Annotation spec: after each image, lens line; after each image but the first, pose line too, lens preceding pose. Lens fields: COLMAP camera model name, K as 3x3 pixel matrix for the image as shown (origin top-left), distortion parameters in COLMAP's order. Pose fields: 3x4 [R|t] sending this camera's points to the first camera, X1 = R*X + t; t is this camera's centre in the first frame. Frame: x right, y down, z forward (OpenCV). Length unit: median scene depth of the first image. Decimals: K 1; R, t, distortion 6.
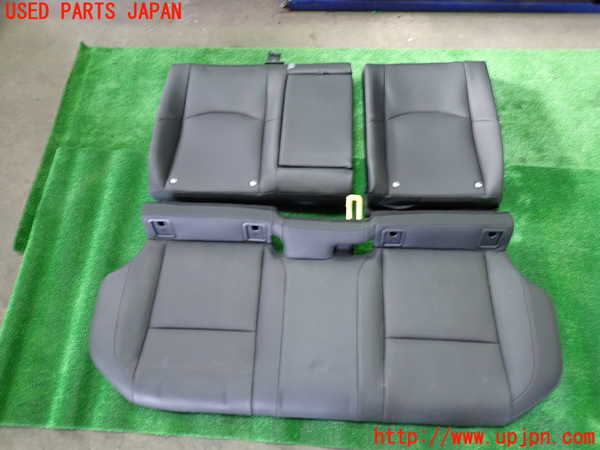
lens RADIAL K [[451.7, 0, 301.2], [0, 451.7, 224.8], [0, 0, 1]] dist [0.011497, 0.010994]
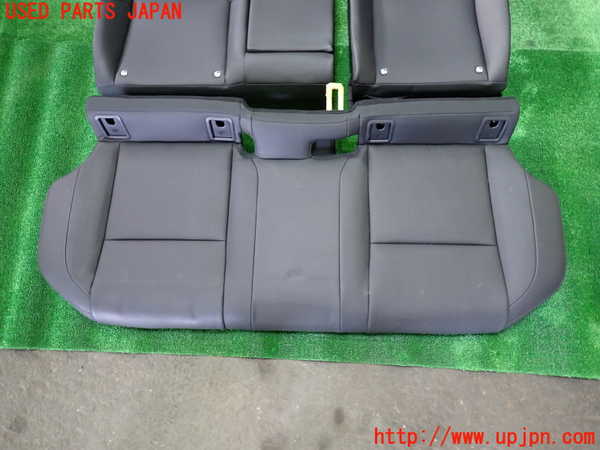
lens RADIAL K [[451.7, 0, 299.7], [0, 451.7, 224.5], [0, 0, 1]] dist [0.011497, 0.010994]
pose [[0.999633, -0.024388, 0.011778, 0.031032], [0.022439, 0.989313, 0.144070, 0.068605], [-0.015166, -0.143753, 0.989497, 0.104782]]
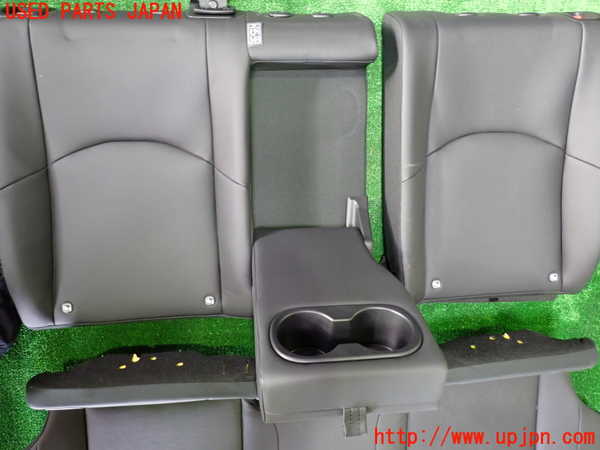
lens RADIAL K [[451.7, 0, 298.5], [0, 451.7, 224.6], [0, 0, 1]] dist [0.011497, 0.010994]
pose [[0.986386, -0.078160, 0.144684, -0.067567], [-0.015884, 0.830426, 0.556902, -0.495696], [-0.163677, -0.551618, 0.817880, 0.531203]]
